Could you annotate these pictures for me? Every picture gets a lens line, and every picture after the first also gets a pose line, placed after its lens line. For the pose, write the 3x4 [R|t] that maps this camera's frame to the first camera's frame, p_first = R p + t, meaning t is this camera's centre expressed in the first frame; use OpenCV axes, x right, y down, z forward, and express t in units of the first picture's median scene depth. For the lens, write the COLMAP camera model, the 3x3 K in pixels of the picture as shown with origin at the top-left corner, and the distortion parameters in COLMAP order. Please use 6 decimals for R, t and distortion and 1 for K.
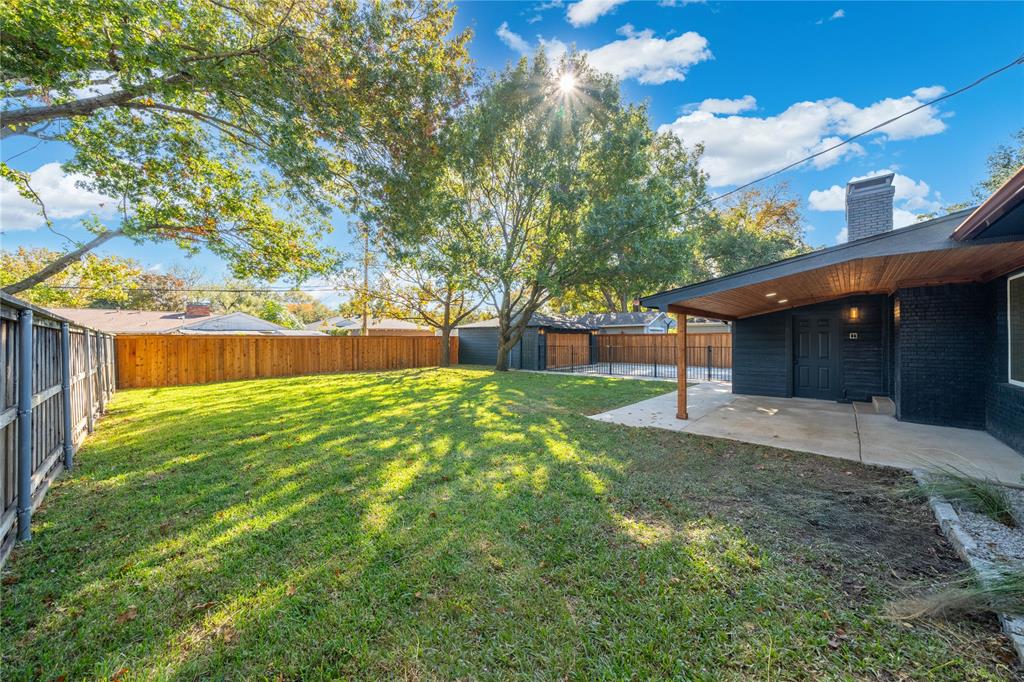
lens RADIAL K [[361.4, 0, 512.0], [0, 361.4, 341.0], [0, 0, 1]] dist [0.000388, 0.000039]
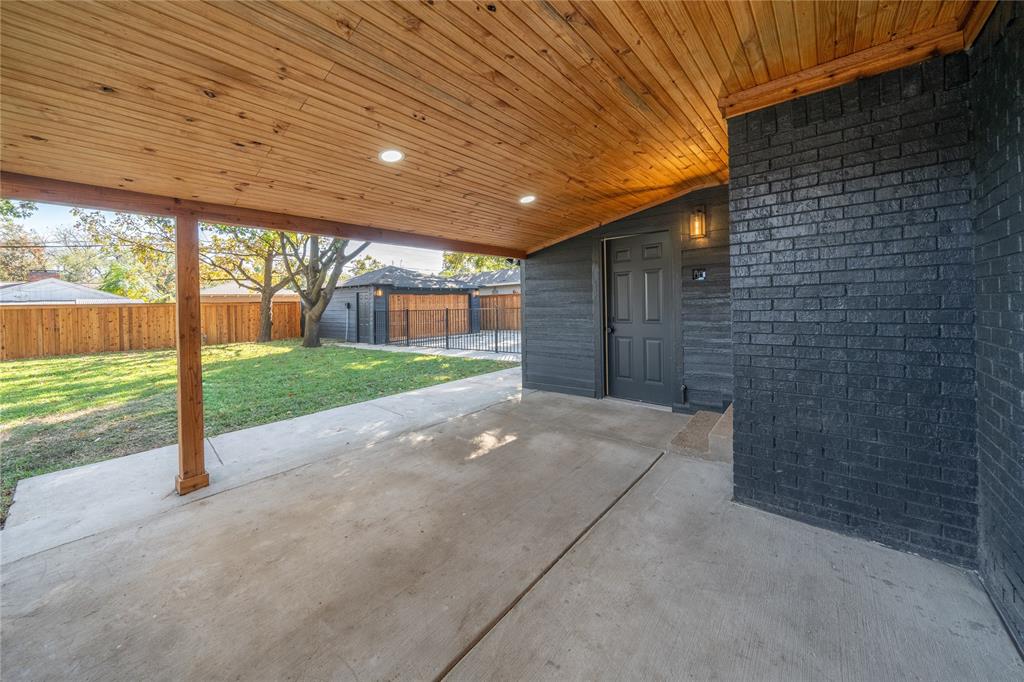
lens RADIAL K [[350.7, 0, 510.8], [0, 350.7, 312.0], [0, 0, 1]] dist [-0.001121, -0.000088]
pose [[0.999579, -0.024095, 0.016162, 0.526405], [0.023875, 0.999621, 0.013704, 0.018357], [-0.016486, -0.013312, 0.999775, 0.409828]]
